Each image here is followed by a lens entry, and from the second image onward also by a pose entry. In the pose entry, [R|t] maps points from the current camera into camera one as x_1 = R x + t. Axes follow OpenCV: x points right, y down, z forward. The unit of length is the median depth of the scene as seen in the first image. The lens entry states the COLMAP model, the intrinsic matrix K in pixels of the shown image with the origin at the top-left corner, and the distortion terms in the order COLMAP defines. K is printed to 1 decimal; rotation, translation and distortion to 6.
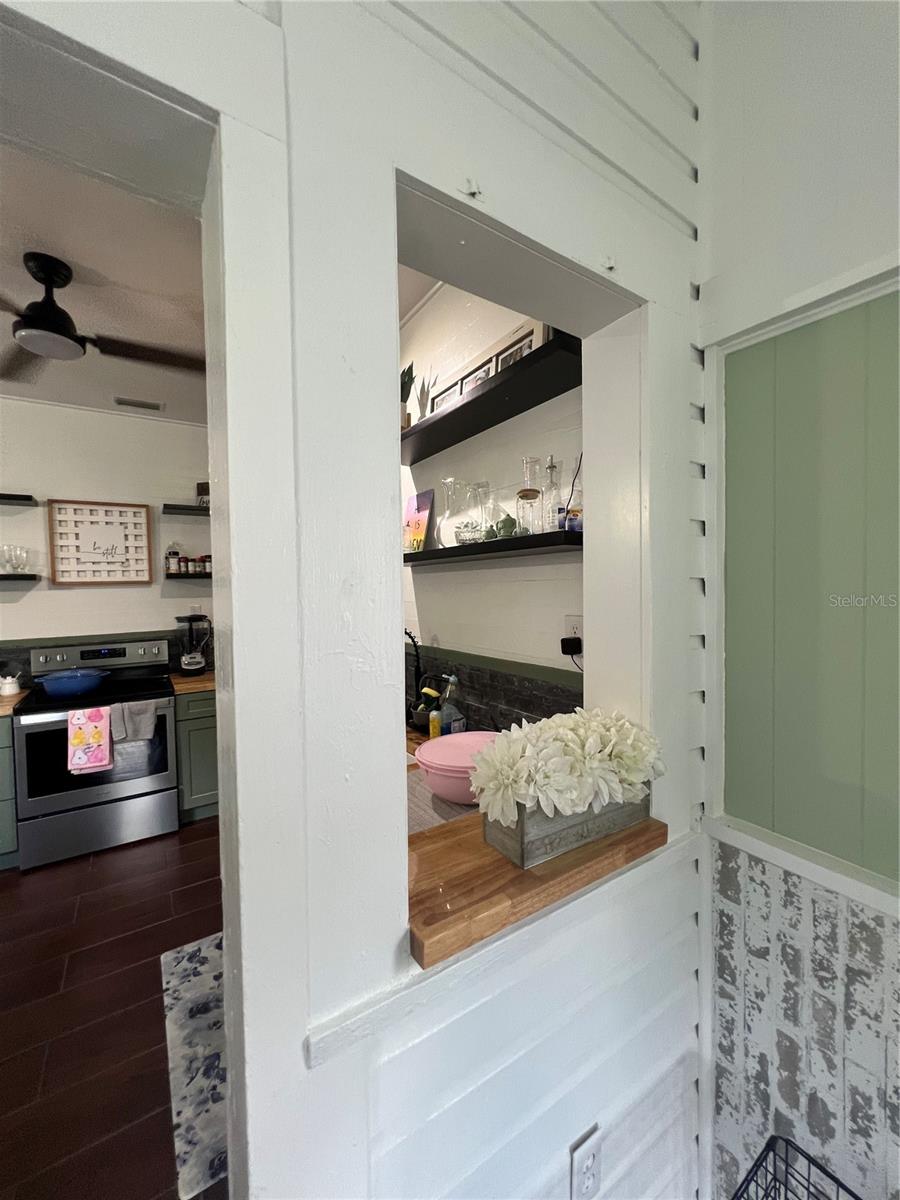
lens RADIAL K [[482.8, 0, 454.9], [0, 482.8, 598.2], [0, 0, 1]] dist [-0.002554, 0.000889]
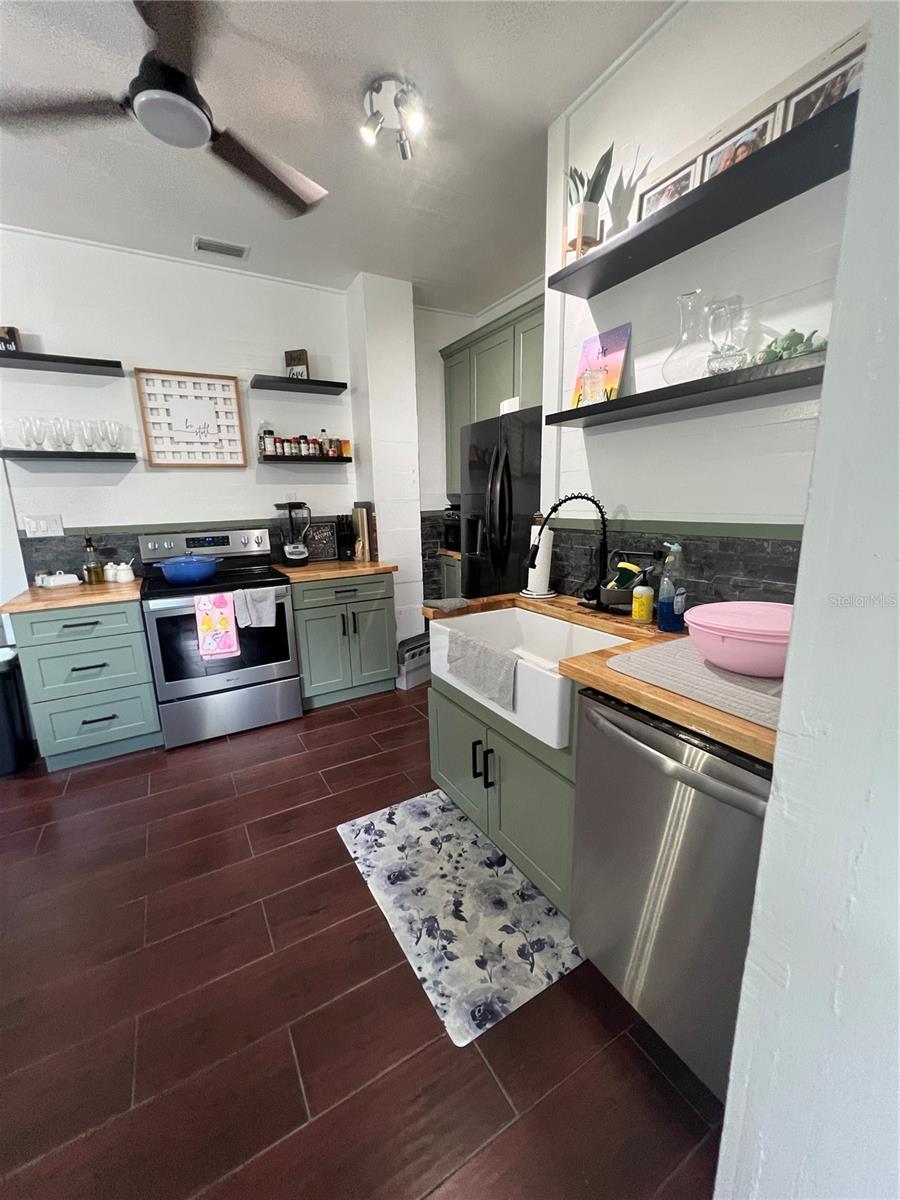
lens RADIAL K [[482.8, 0, 452.4], [0, 482.8, 598.8], [0, 0, 1]] dist [-0.002554, 0.000889]
pose [[0.998812, 0.005579, -0.048402, -0.399837], [0.003213, 0.983720, 0.179678, 0.112518], [0.048616, -0.179620, 0.982534, 0.133630]]
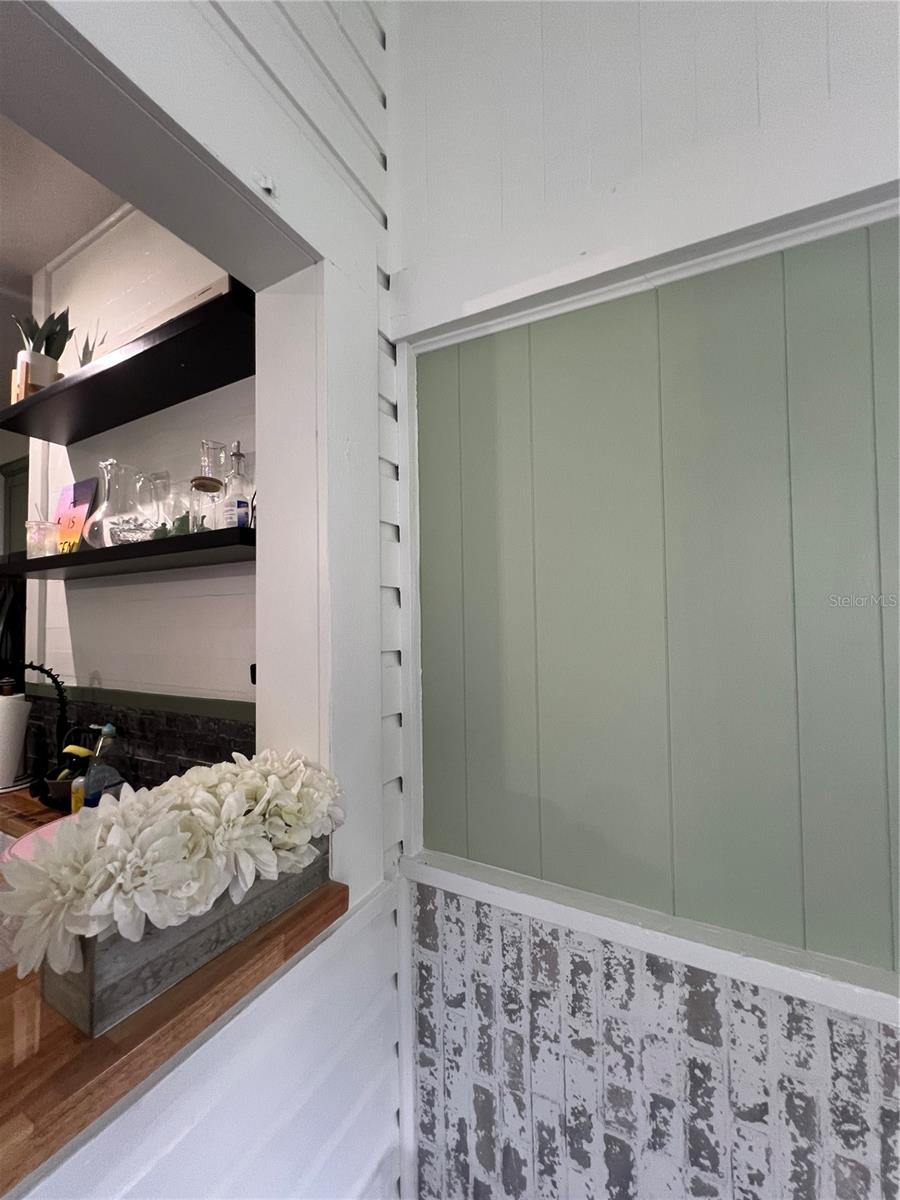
lens RADIAL K [[482.8, 0, 453.3], [0, 482.8, 598.5], [0, 0, 1]] dist [-0.002554, 0.000889]
pose [[0.881967, 0.012920, 0.471134, 0.123753], [0.017277, 0.998066, -0.059714, 0.024094], [-0.470994, 0.060806, 0.880038, 0.105237]]
